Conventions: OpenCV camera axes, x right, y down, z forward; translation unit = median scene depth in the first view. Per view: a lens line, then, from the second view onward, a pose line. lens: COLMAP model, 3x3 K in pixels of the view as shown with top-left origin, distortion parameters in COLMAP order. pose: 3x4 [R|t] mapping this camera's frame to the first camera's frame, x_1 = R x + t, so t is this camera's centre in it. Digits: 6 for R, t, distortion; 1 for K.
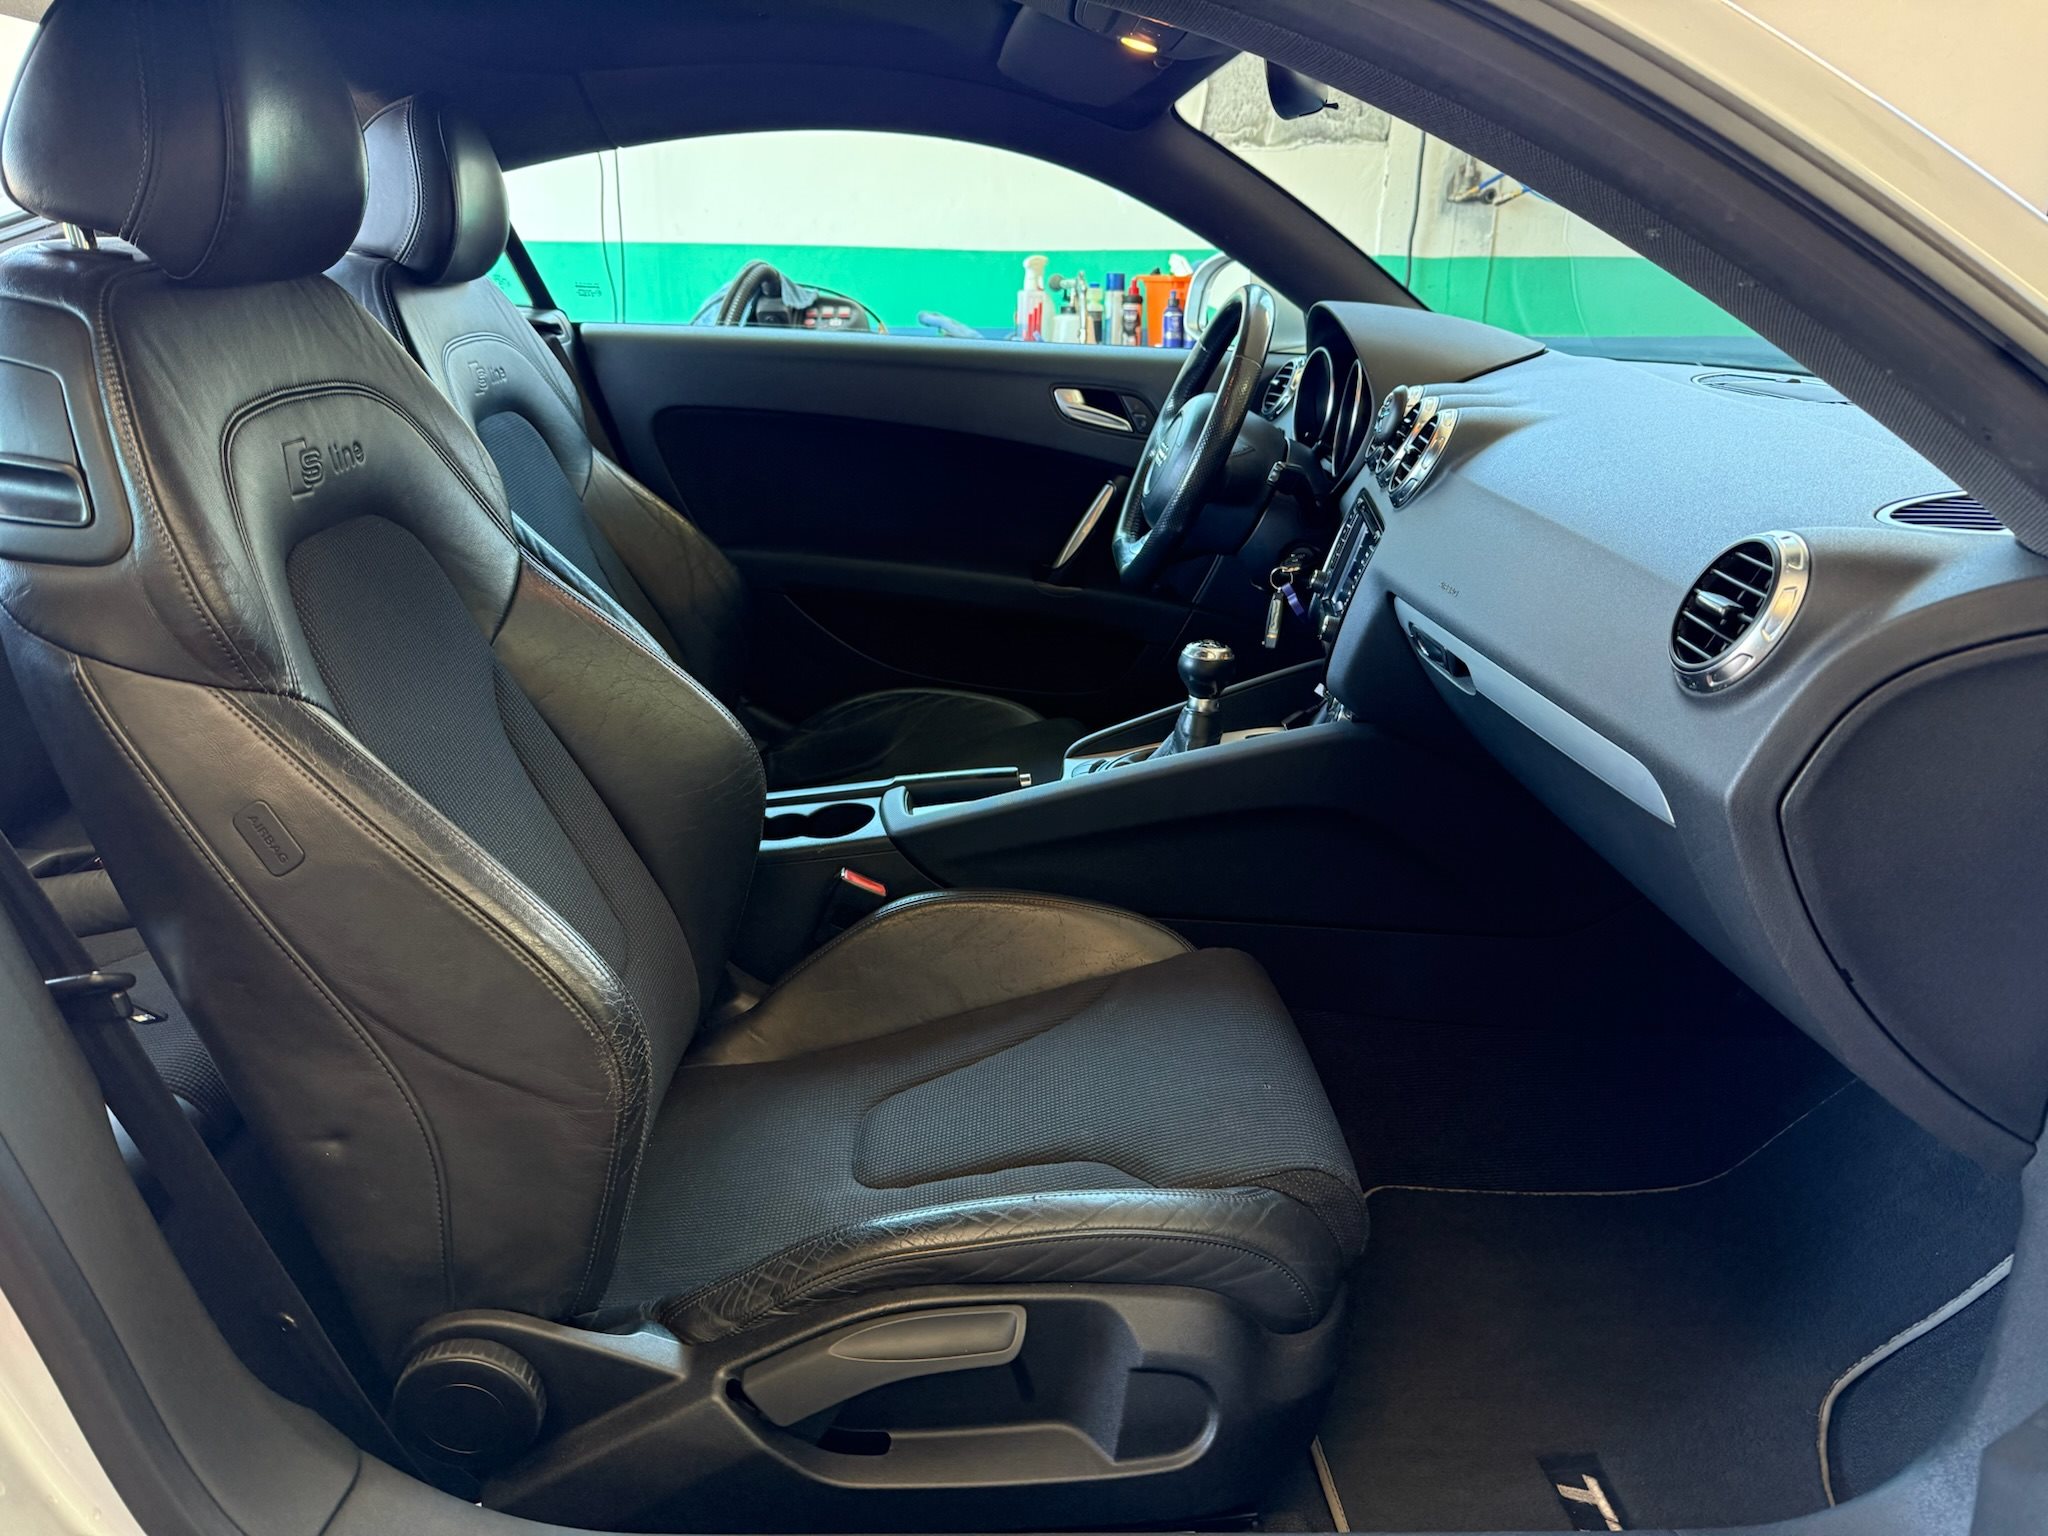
lens RADIAL K [[1430.5, 0, 1024.0], [0, 1430.5, 768.0], [0, 0, 1]] dist [0.068508, -0.103256]
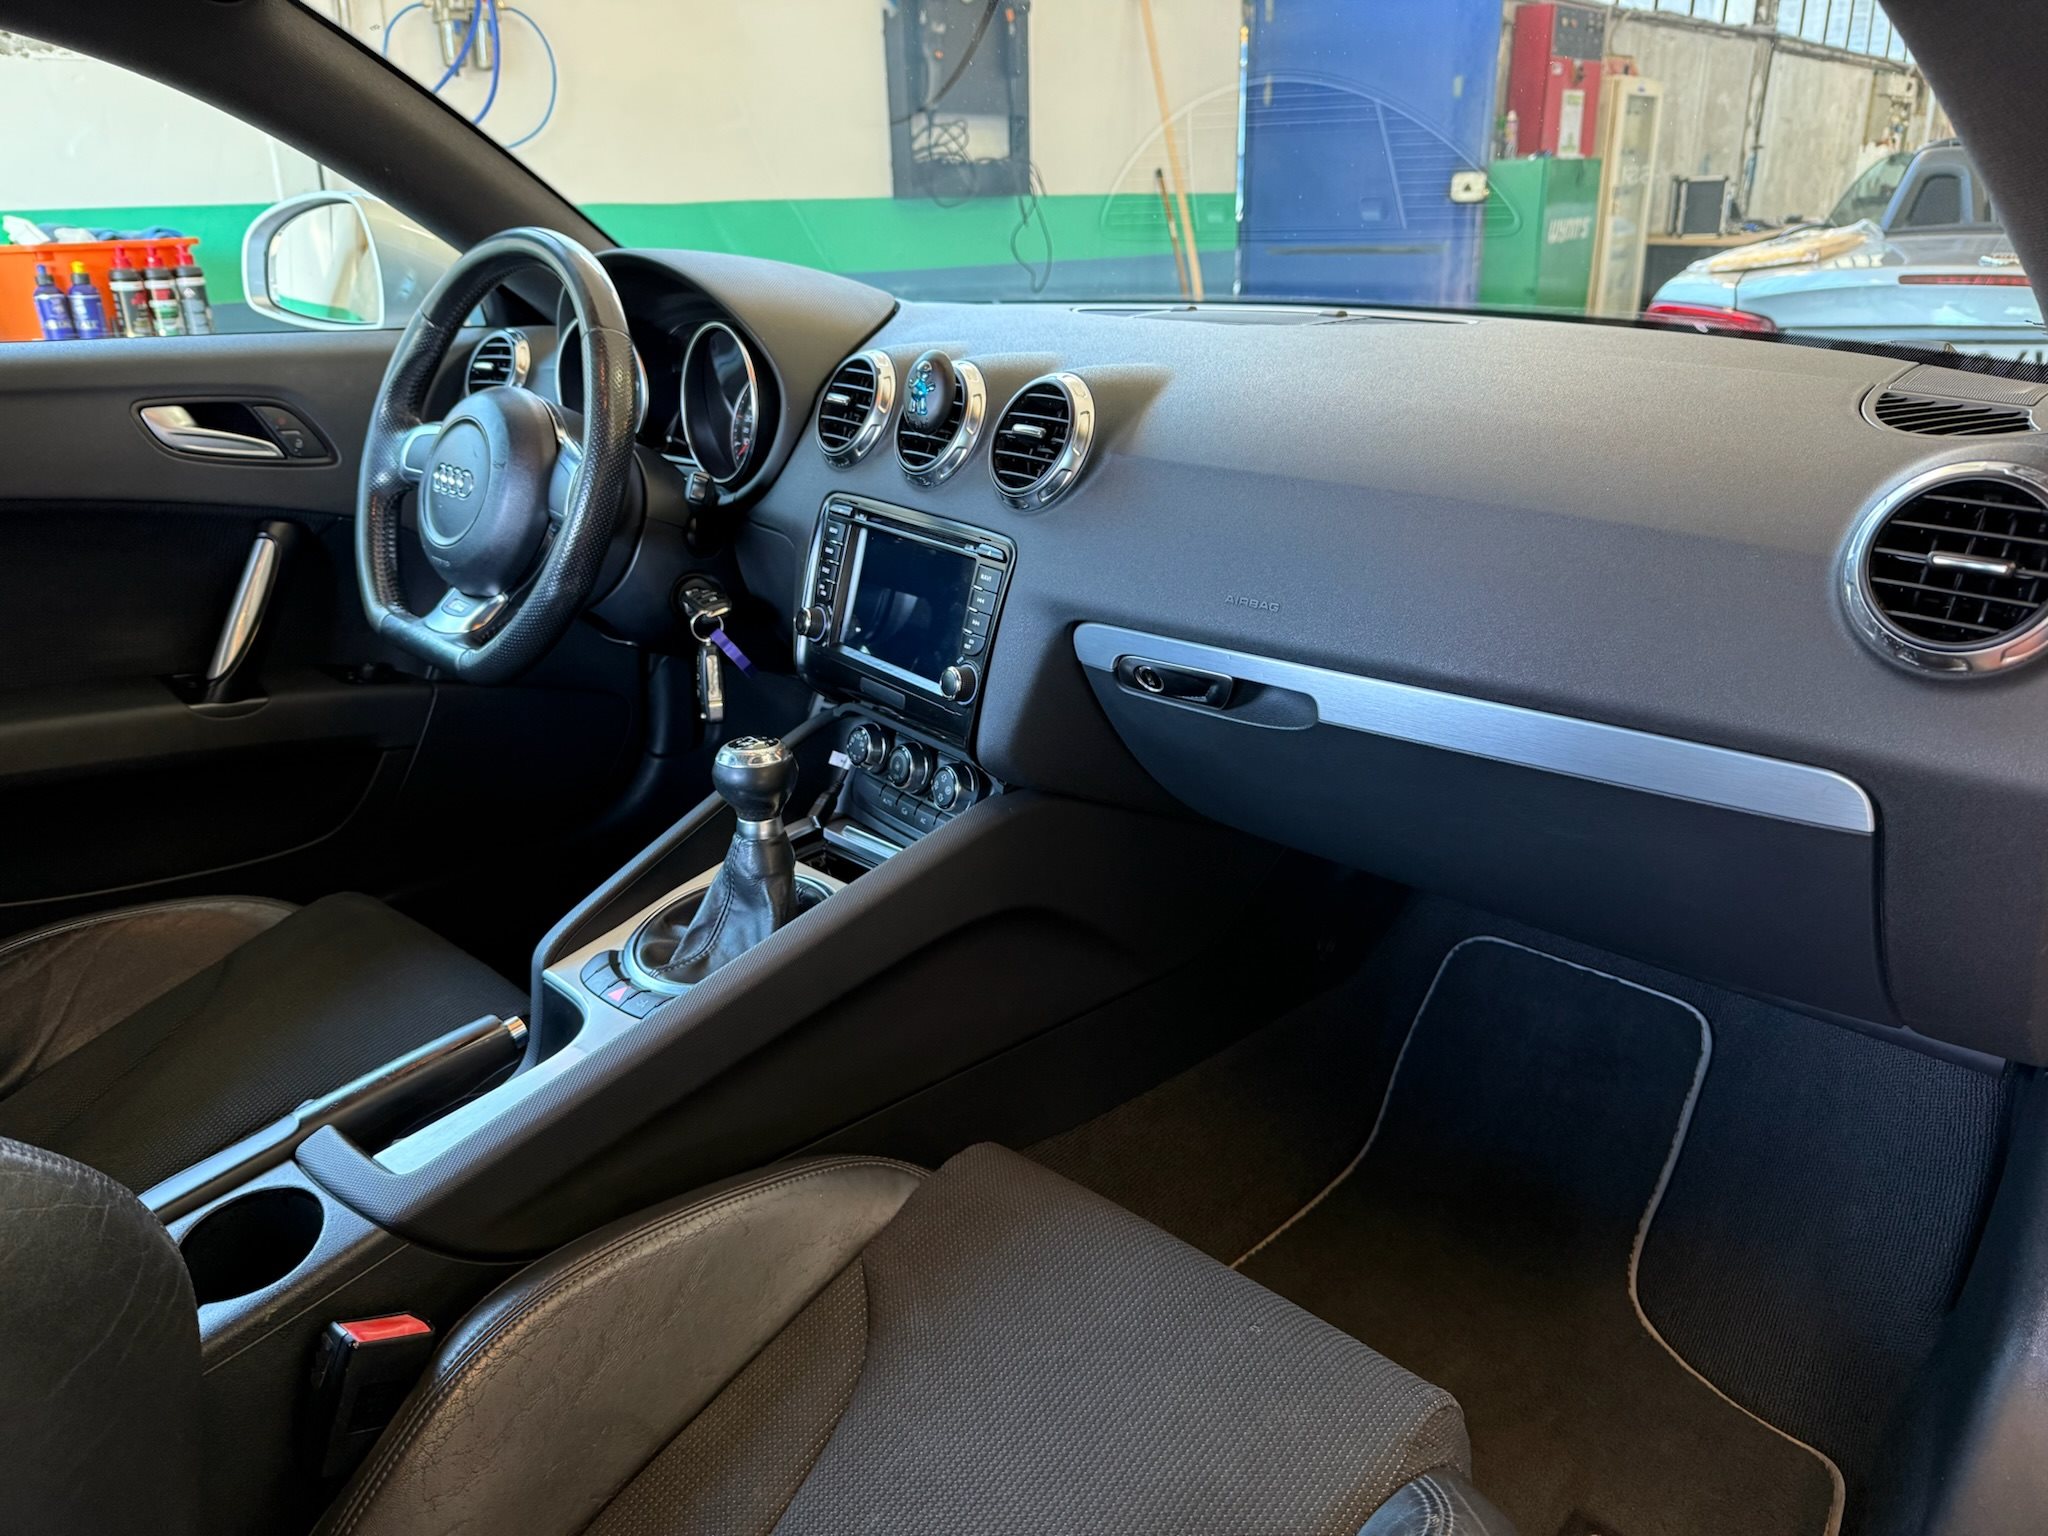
lens RADIAL K [[1430.5, 0, 1024.0], [0, 1430.5, 768.0], [0, 0, 1]] dist [0.068508, -0.103256]
pose [[0.710565, -0.276620, 0.646977, -0.216810], [0.260482, 0.957569, 0.123332, -0.119200], [-0.653642, 0.080890, 0.752469, 0.370335]]
